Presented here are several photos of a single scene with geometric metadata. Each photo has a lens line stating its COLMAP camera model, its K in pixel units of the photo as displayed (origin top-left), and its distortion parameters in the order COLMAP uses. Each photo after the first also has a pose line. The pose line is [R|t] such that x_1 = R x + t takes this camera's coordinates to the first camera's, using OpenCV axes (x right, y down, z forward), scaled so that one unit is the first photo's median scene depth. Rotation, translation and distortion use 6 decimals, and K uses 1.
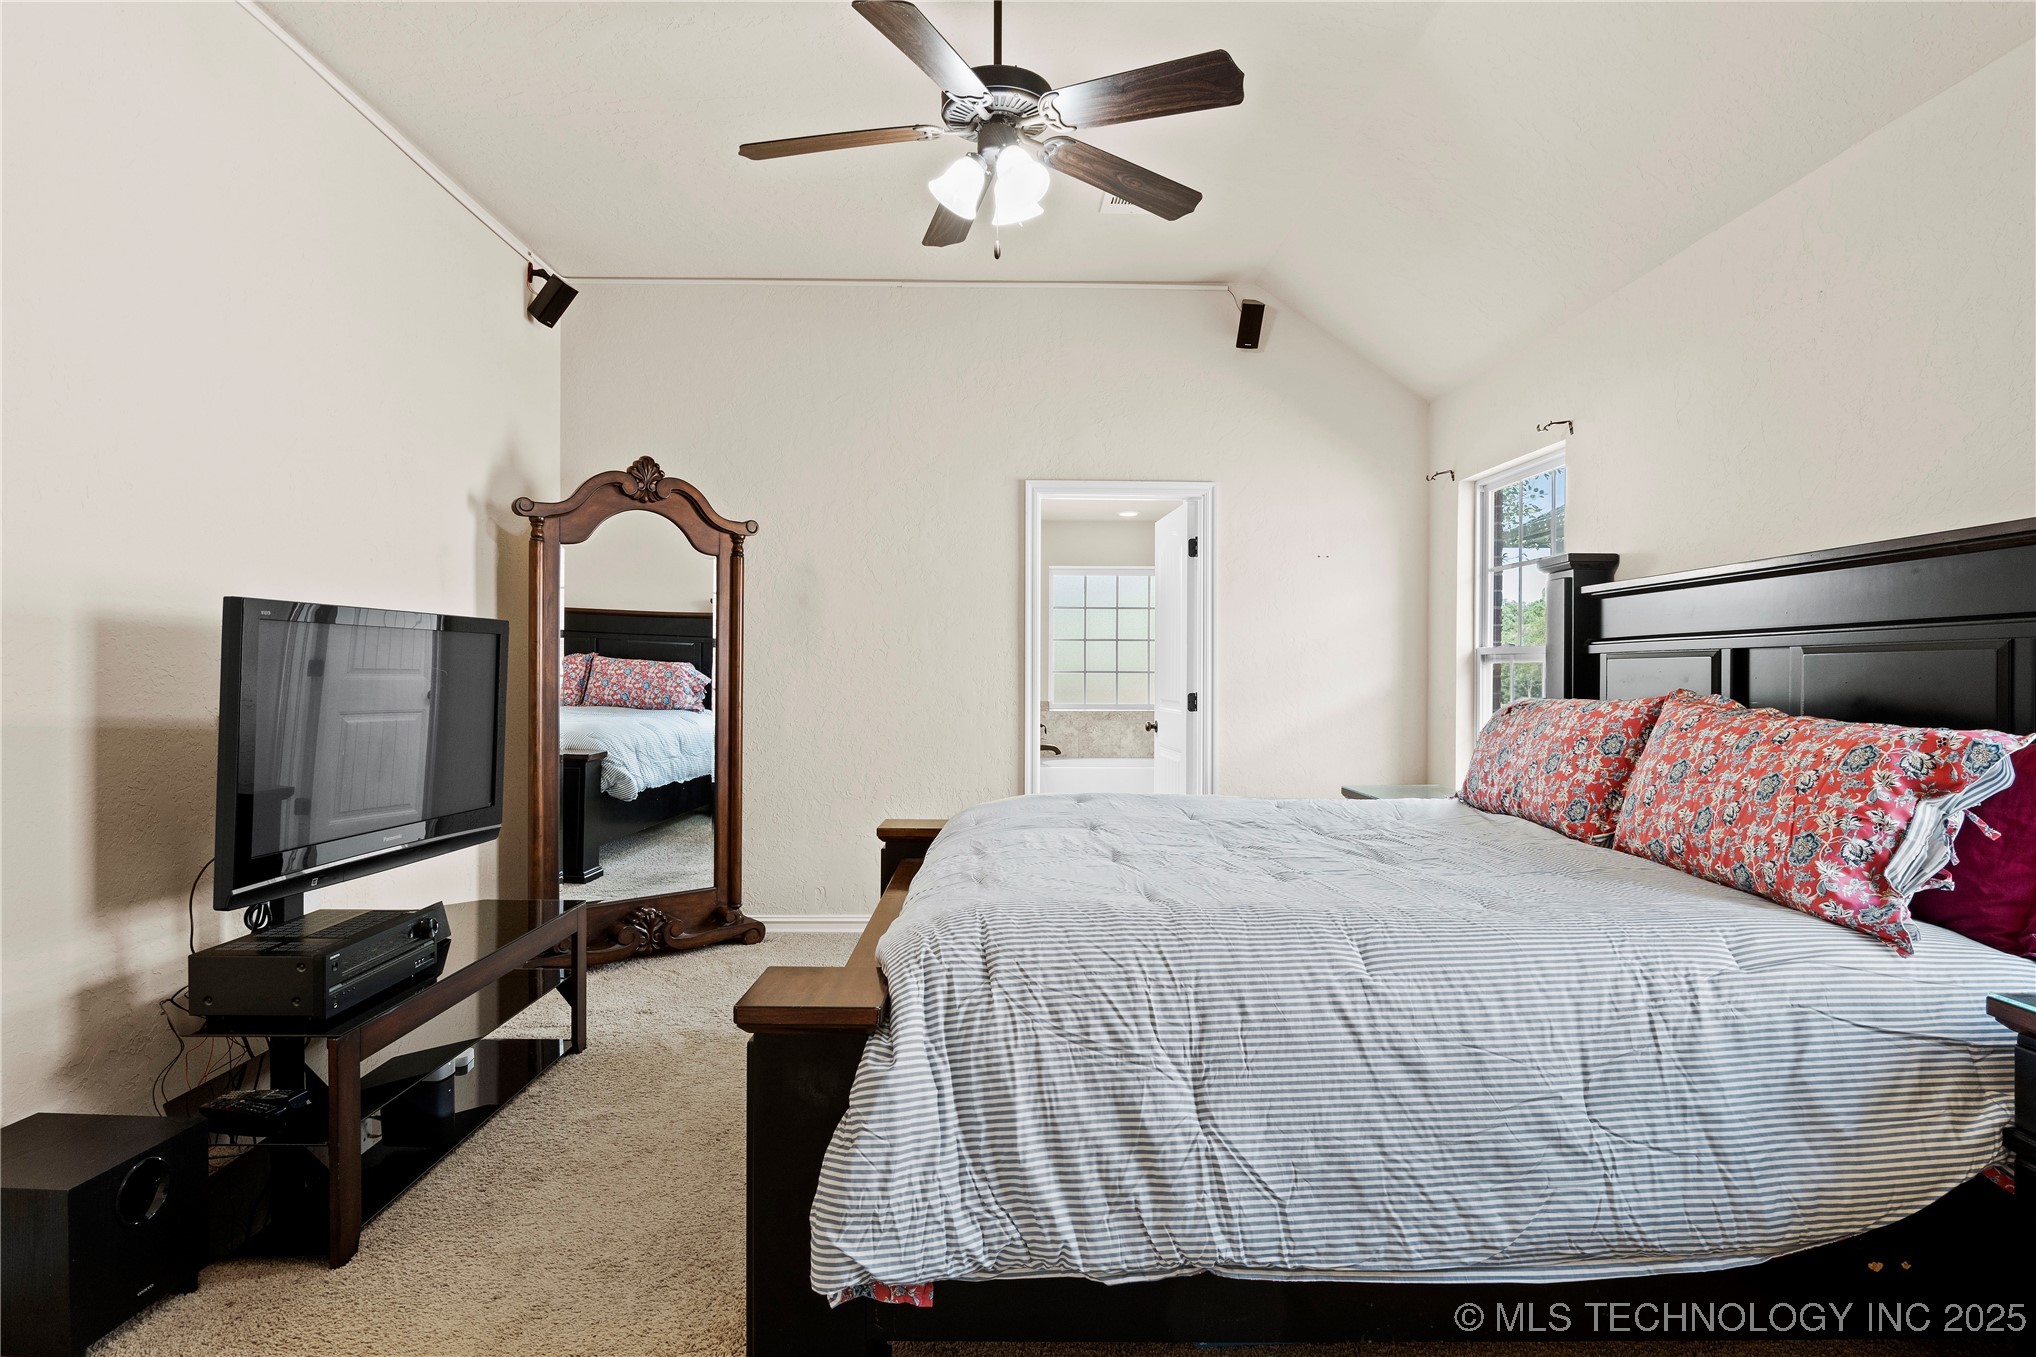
lens RADIAL K [[1070.7, 0, 1022.6], [0, 1070.7, 670.5], [0, 0, 1]] dist [-0.003797, -0.000940]
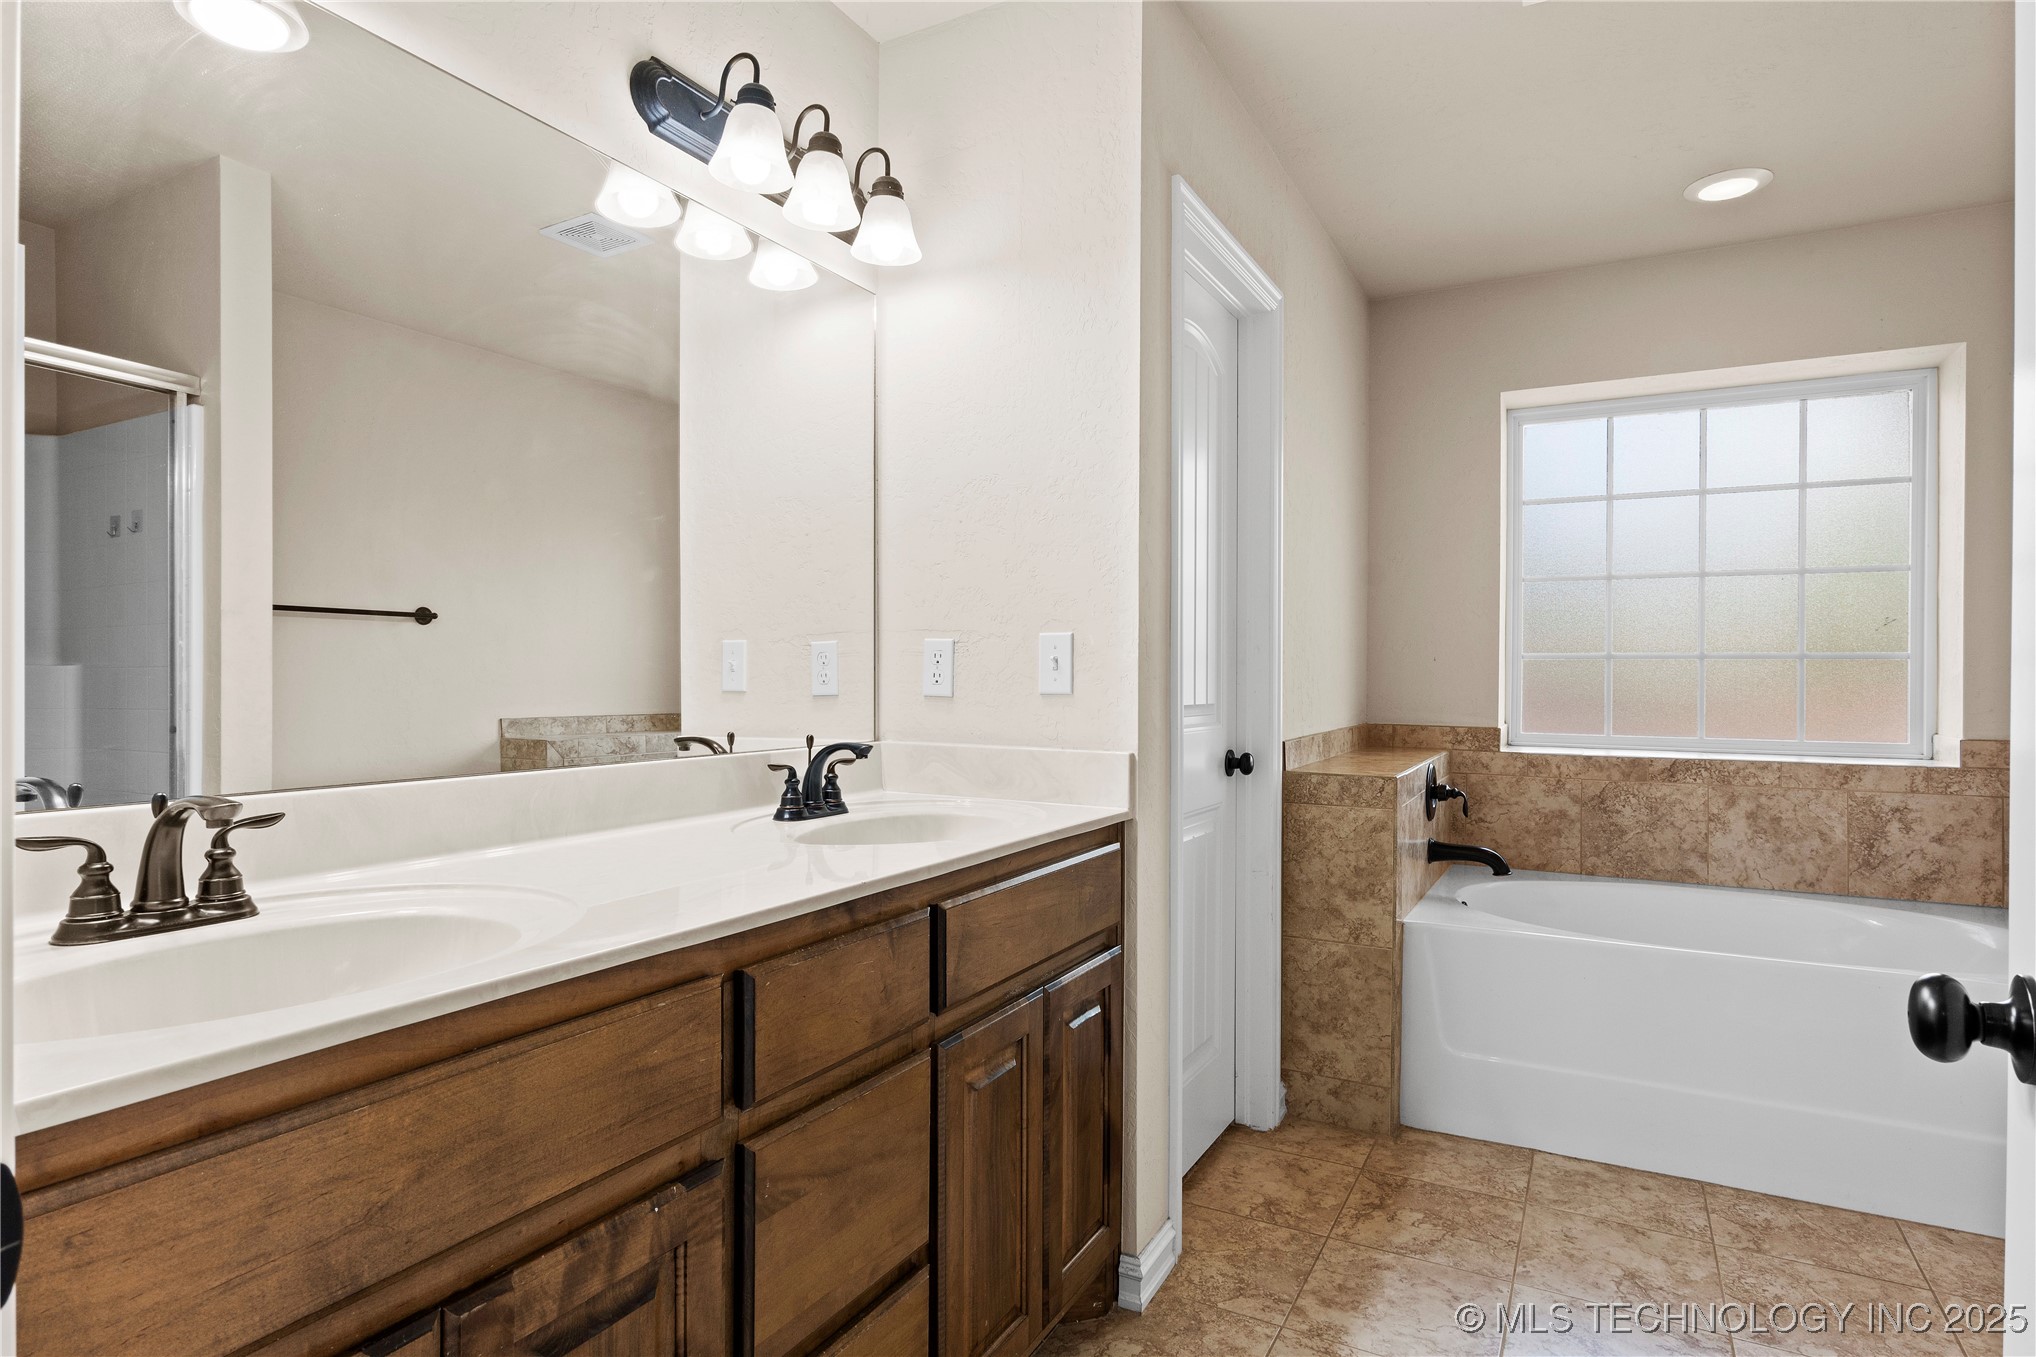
lens RADIAL K [[1077.8, 0, 1023.6], [0, 1077.8, 676.7], [0, 0, 1]] dist [-0.026915, 0.017989]
pose [[0.862325, 0.002999, -0.506346, 0.142065], [-0.002094, 0.999995, 0.002357, 0.017299], [0.506350, -0.000972, 0.862327, 1.071179]]
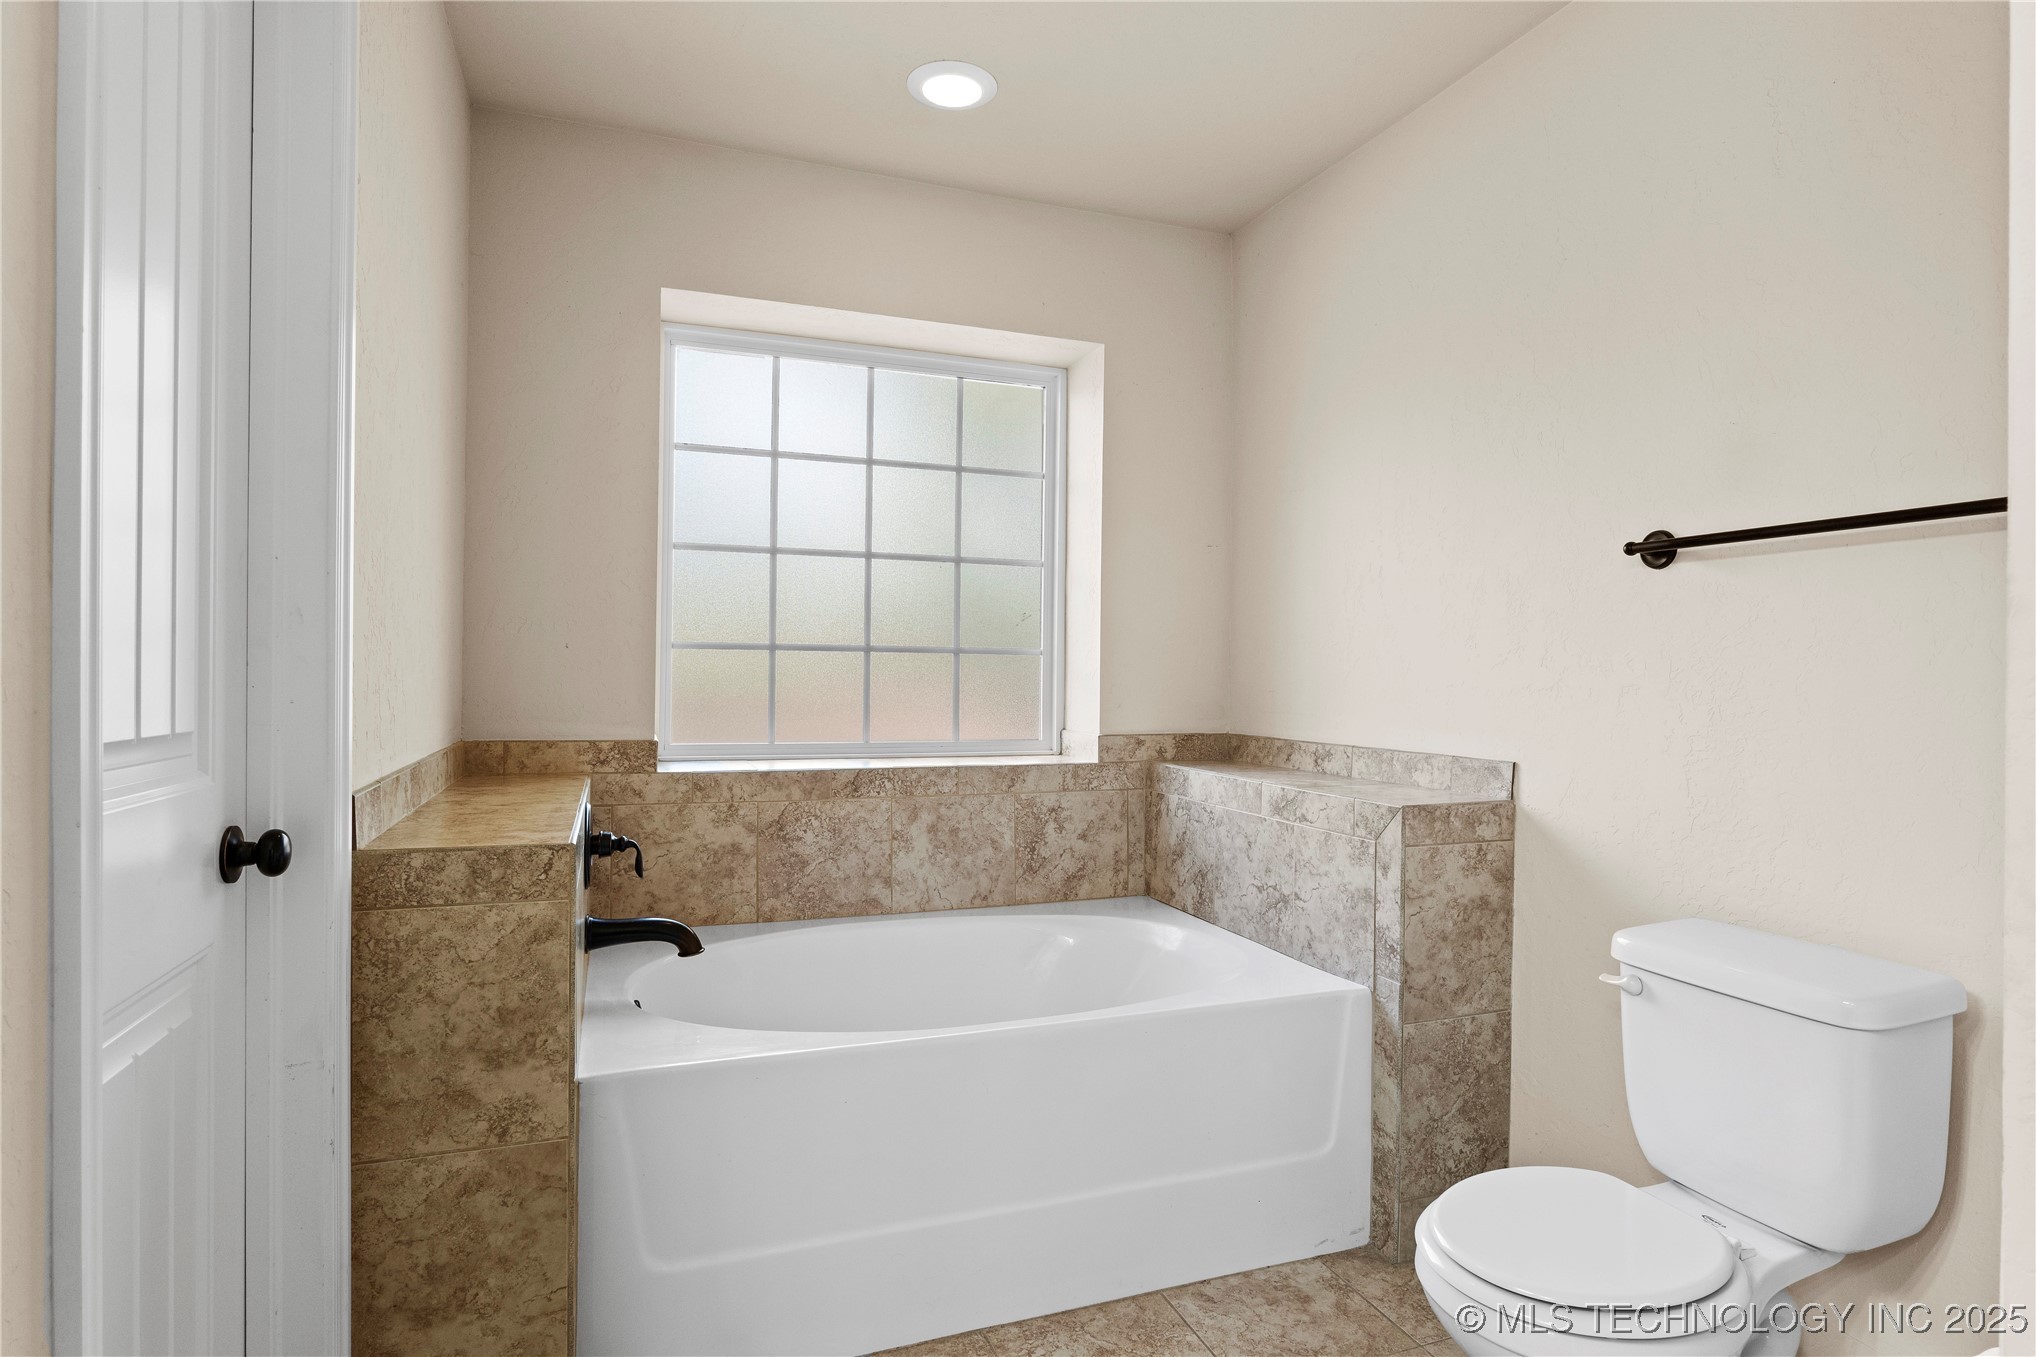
lens RADIAL K [[1077.8, 0, 1023.6], [0, 1077.8, 676.7], [0, 0, 1]] dist [-0.026915, 0.017989]
pose [[0.947231, 0.006017, 0.320495, 0.048891], [-0.007871, 0.999959, 0.004487, 0.017151], [-0.320454, -0.006773, 0.947240, 1.303896]]
